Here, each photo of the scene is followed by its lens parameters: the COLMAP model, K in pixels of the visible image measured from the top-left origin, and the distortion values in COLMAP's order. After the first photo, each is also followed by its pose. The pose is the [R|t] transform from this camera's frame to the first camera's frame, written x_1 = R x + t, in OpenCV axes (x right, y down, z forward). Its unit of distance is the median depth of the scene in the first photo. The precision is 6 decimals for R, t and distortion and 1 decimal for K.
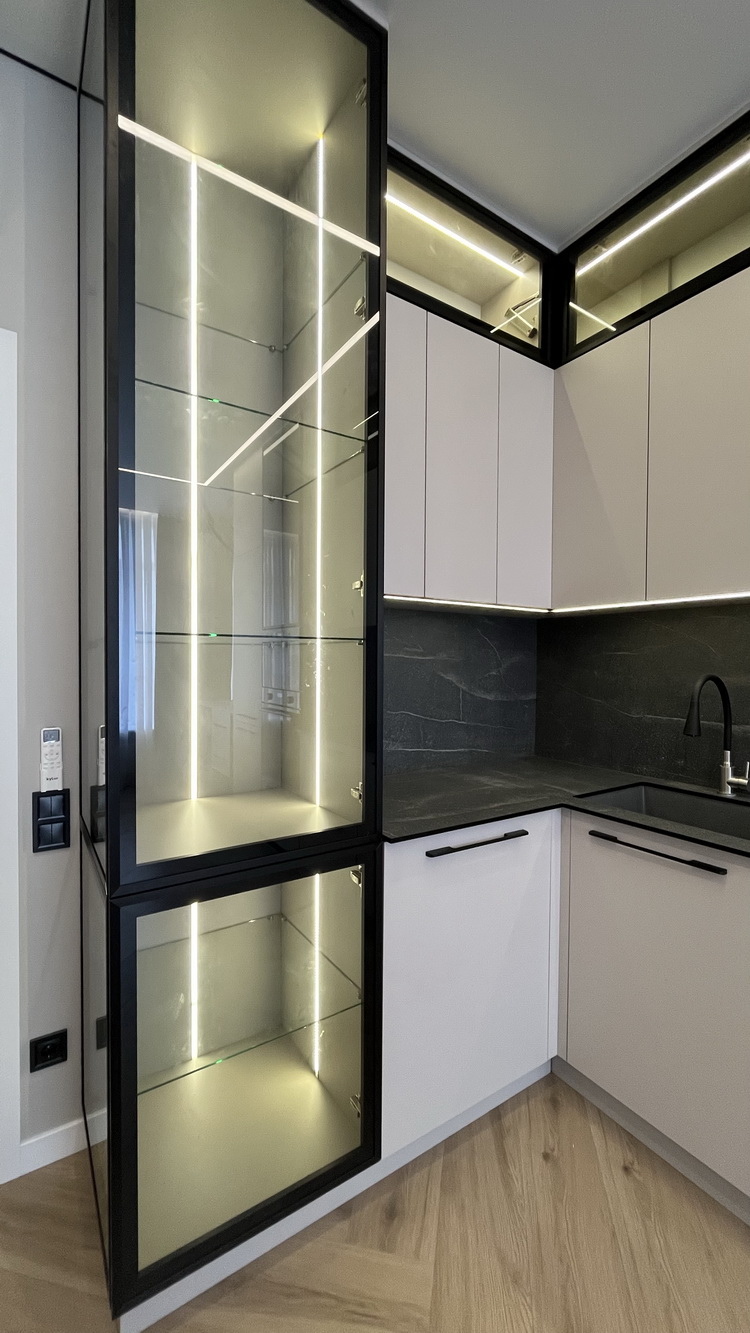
lens RADIAL K [[535.1, 0, 411.1], [0, 535.1, 670.8], [0, 0, 1]] dist [-0.000590, 0.000481]
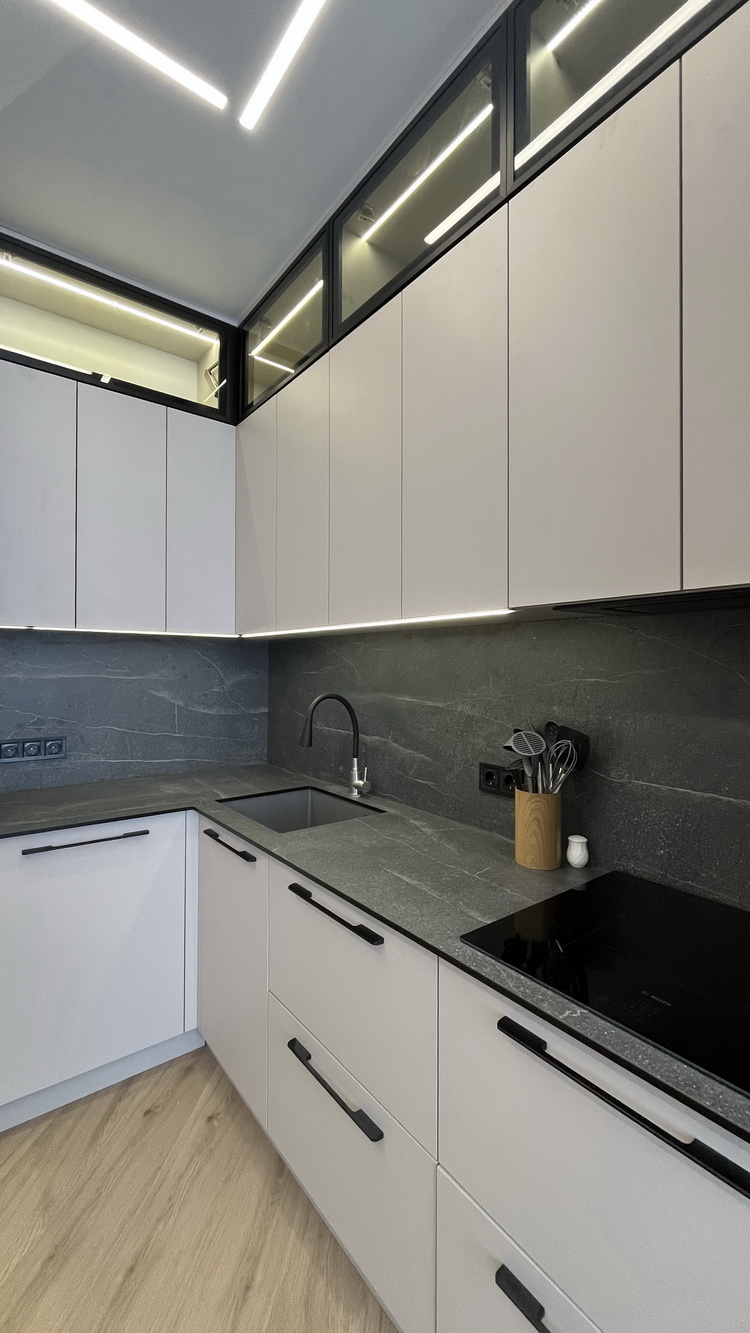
lens RADIAL K [[535.1, 0, 372.1], [0, 535.1, 664.7], [0, 0, 1]] dist [-0.000590, 0.000481]
pose [[0.997649, -0.003193, 0.068450, 0.462550], [0.004821, 0.999709, -0.023635, -0.022941], [-0.068355, 0.023909, 0.997375, -0.148490]]
